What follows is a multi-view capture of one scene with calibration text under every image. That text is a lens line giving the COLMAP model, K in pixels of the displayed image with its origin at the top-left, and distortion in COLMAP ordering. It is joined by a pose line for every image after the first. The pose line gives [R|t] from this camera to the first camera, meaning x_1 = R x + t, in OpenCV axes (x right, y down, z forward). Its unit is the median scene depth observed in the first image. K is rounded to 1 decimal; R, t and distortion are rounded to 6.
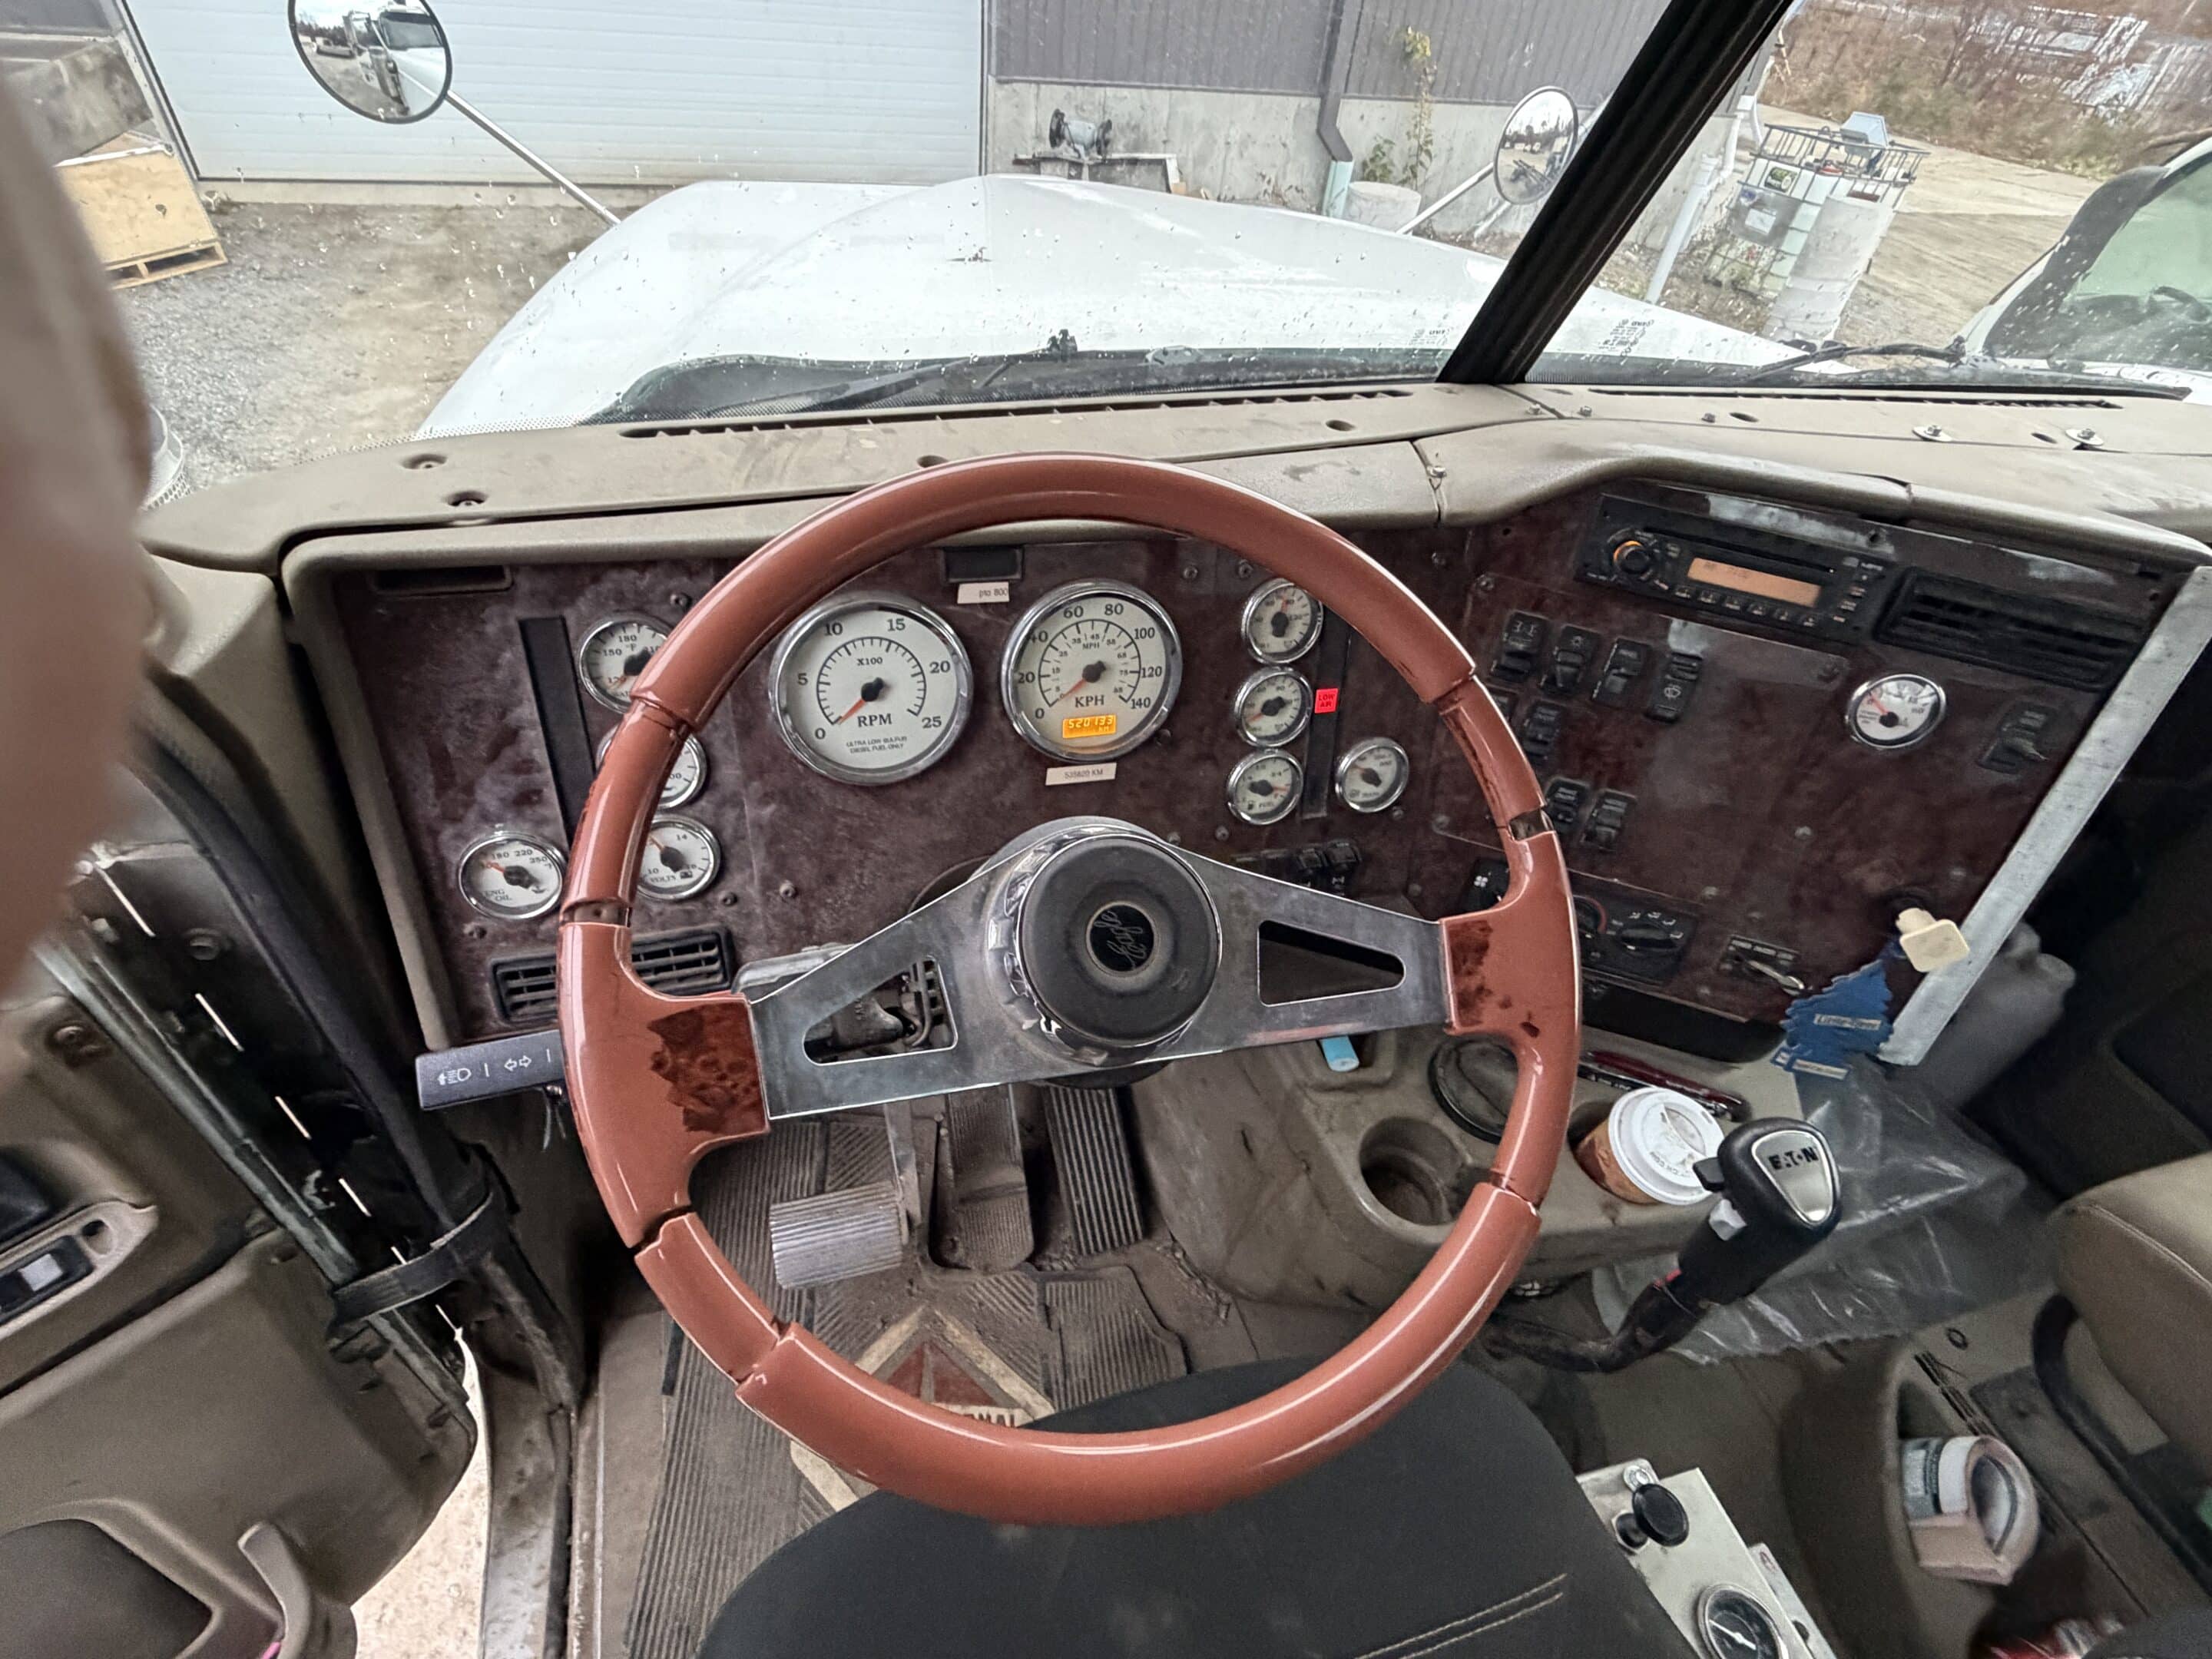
lens RADIAL K [[1038.9, 0, 1098.1], [0, 1038.9, 835.9], [0, 0, 1]] dist [-0.004805, -0.000609]
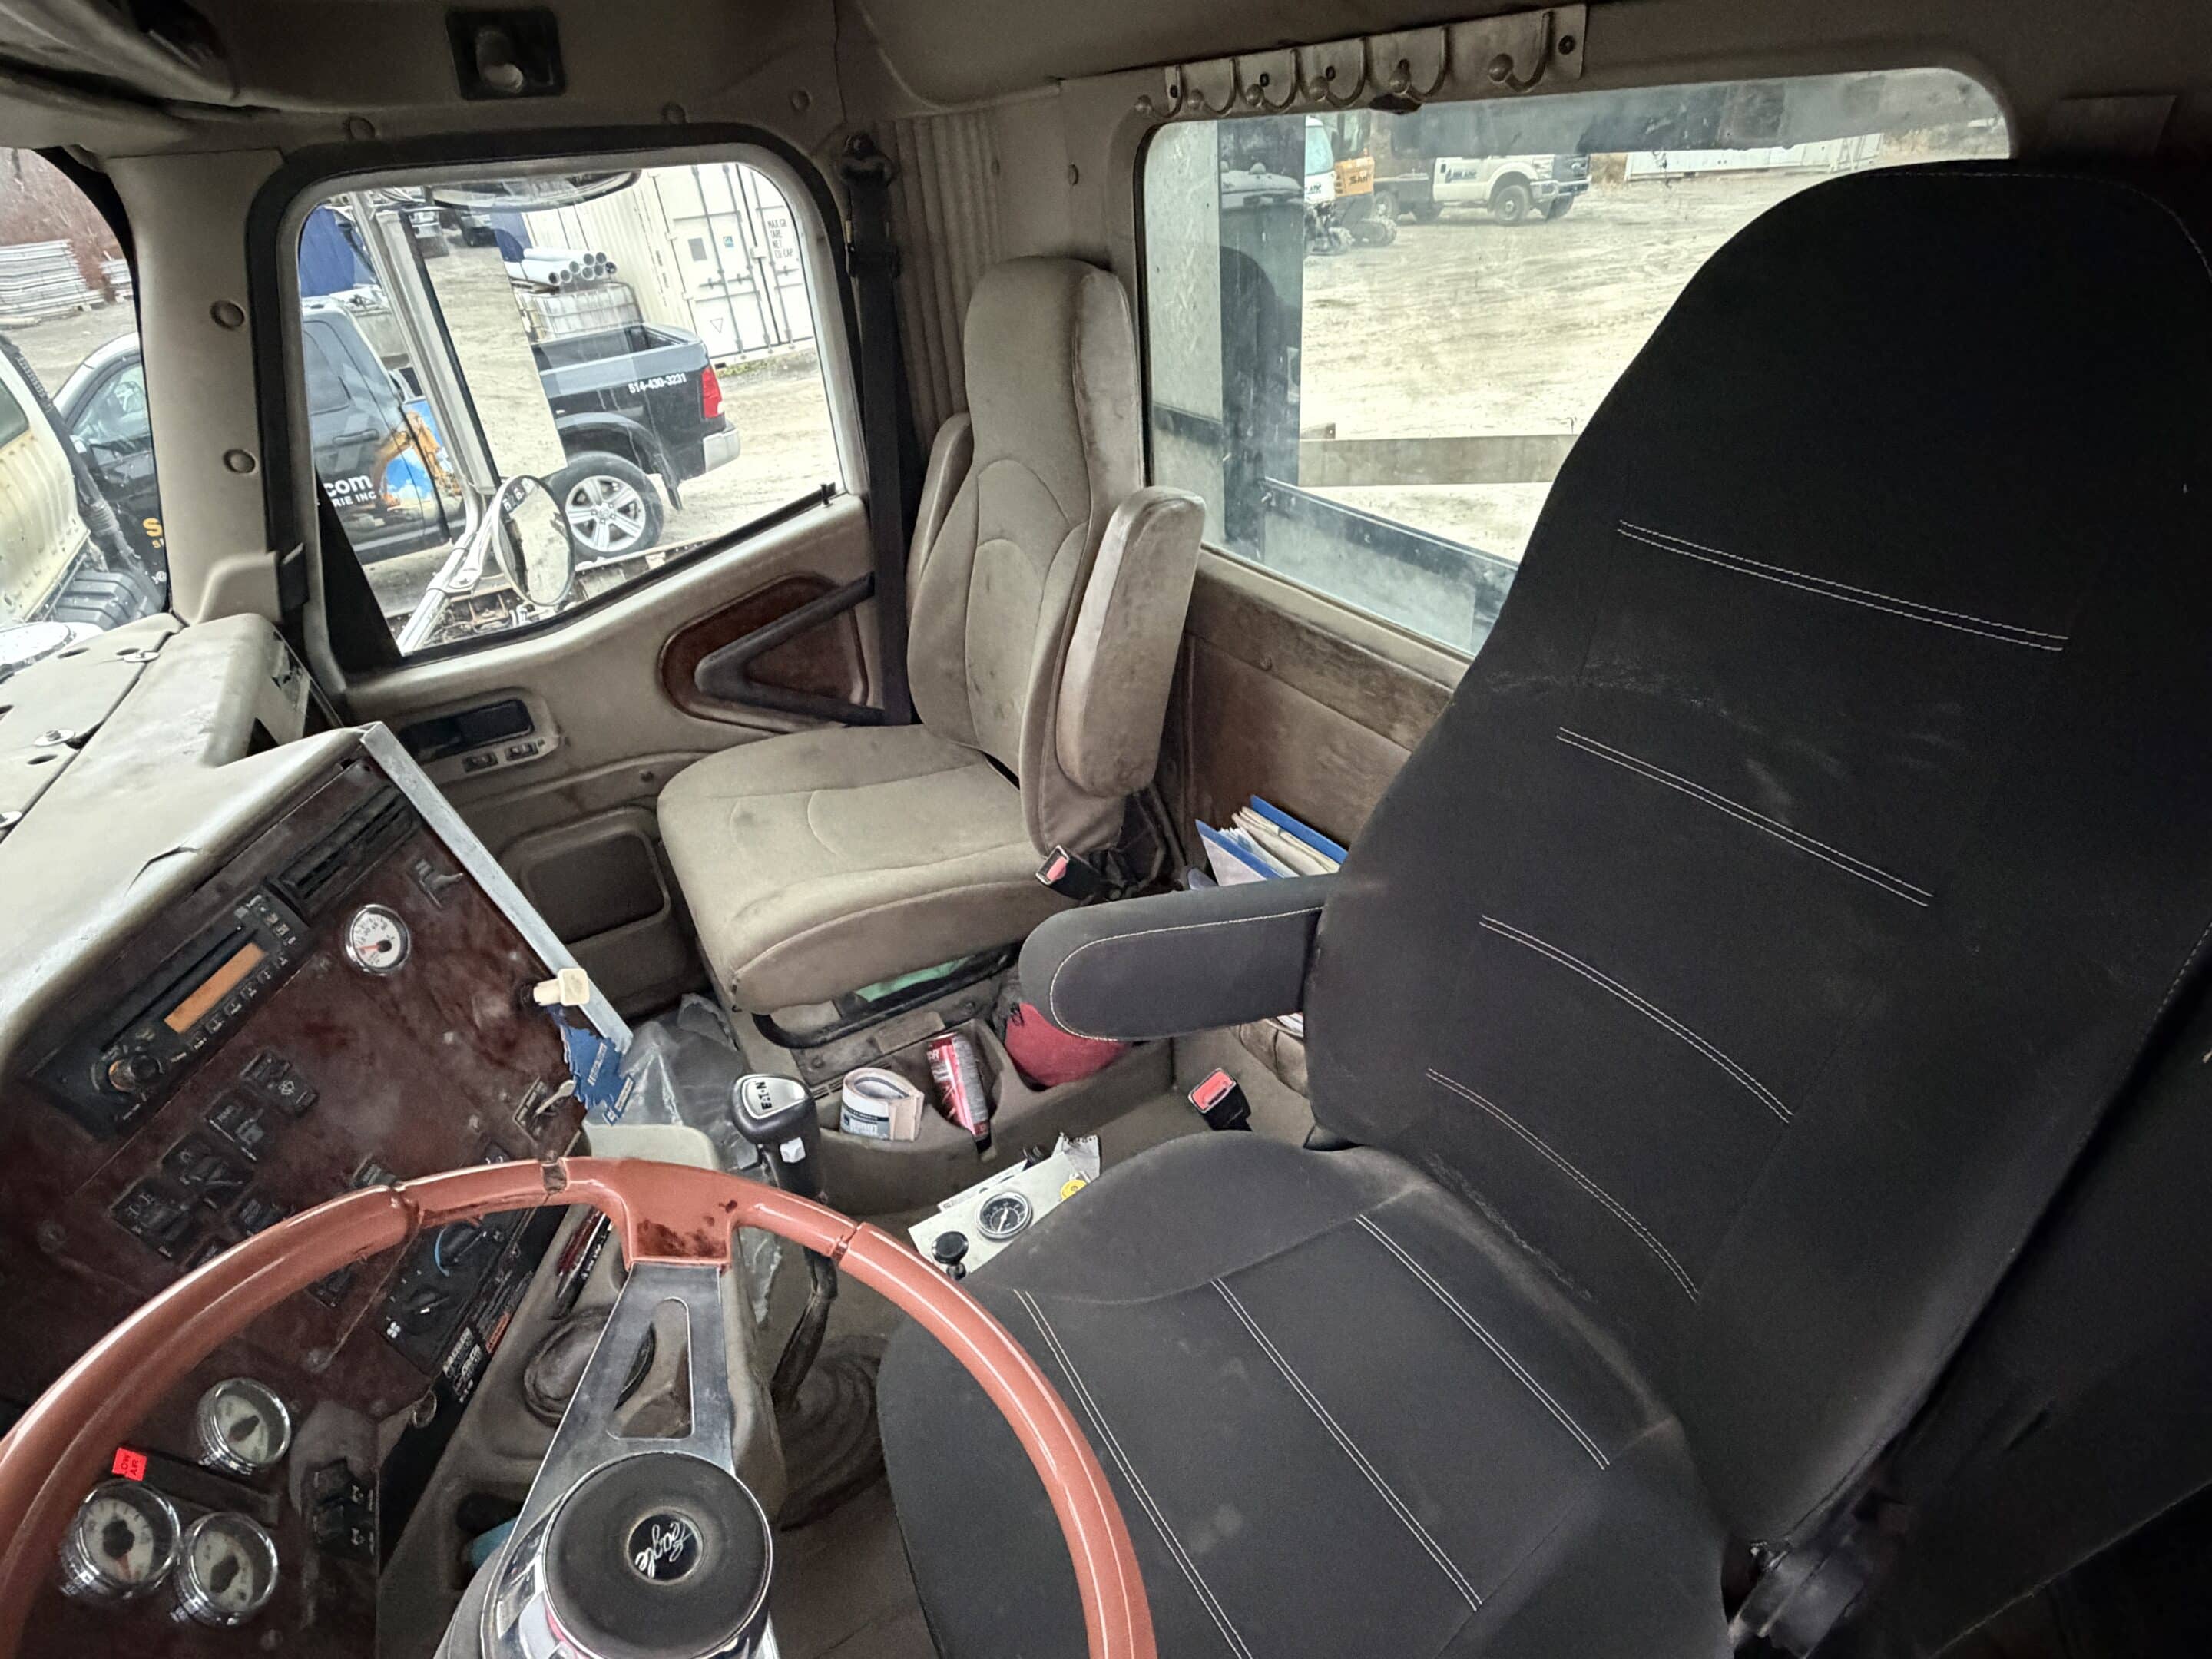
lens RADIAL K [[1038.9, 0, 1097.2], [0, 1038.9, 823.1], [0, 0, 1]] dist [-0.004805, -0.000609]
pose [[-0.251070, -0.598546, 0.760728, -0.241046], [0.690167, 0.440348, 0.574250, -0.279345], [-0.678700, 0.669206, 0.302539, 0.000608]]
